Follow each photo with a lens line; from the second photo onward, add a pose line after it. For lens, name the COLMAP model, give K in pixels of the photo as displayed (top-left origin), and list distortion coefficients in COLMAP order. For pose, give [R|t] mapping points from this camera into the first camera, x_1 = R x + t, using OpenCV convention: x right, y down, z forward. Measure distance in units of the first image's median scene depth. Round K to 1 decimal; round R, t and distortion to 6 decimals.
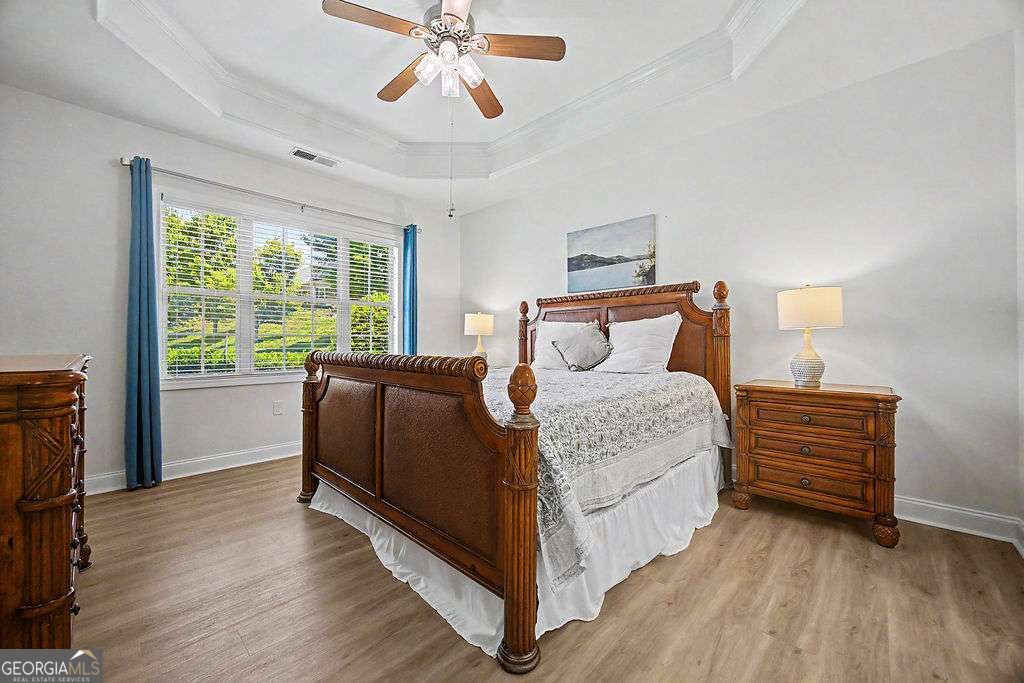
lens RADIAL K [[391.3, 0, 515.3], [0, 391.3, 341.5], [0, 0, 1]] dist [0.000509, -0.000001]
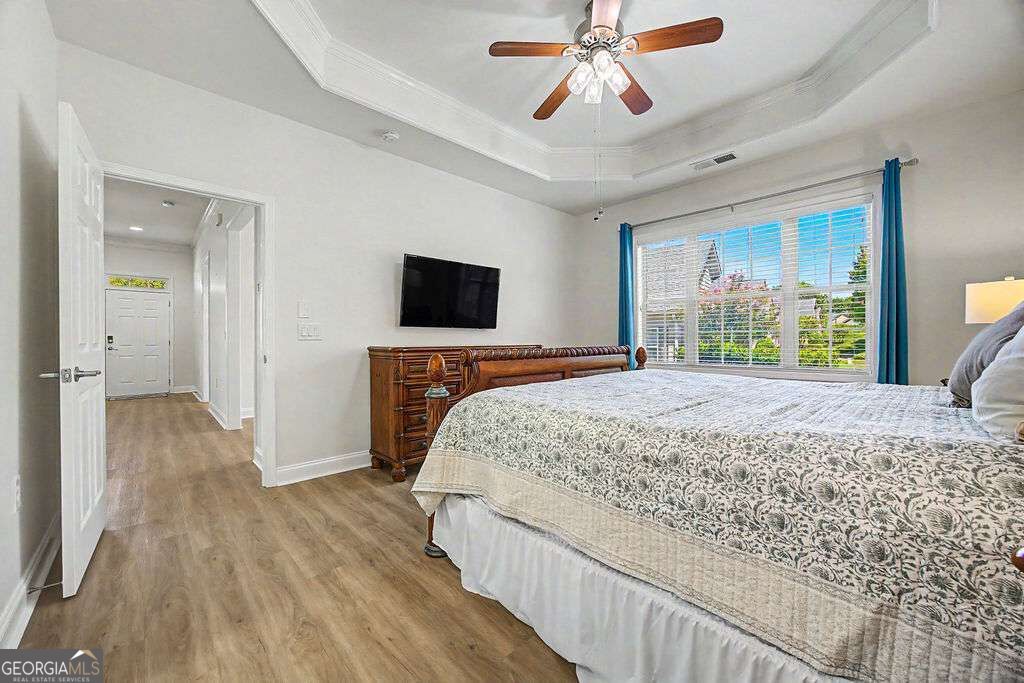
lens RADIAL K [[391.3, 0, 515.5], [0, 391.3, 341.8], [0, 0, 1]] dist [0.000509, -0.000001]
pose [[-0.037444, 0.008671, -0.999261, 0.486605], [0.005689, 0.999948, 0.008463, -0.000920], [0.999283, -0.005368, -0.037491, 0.444305]]
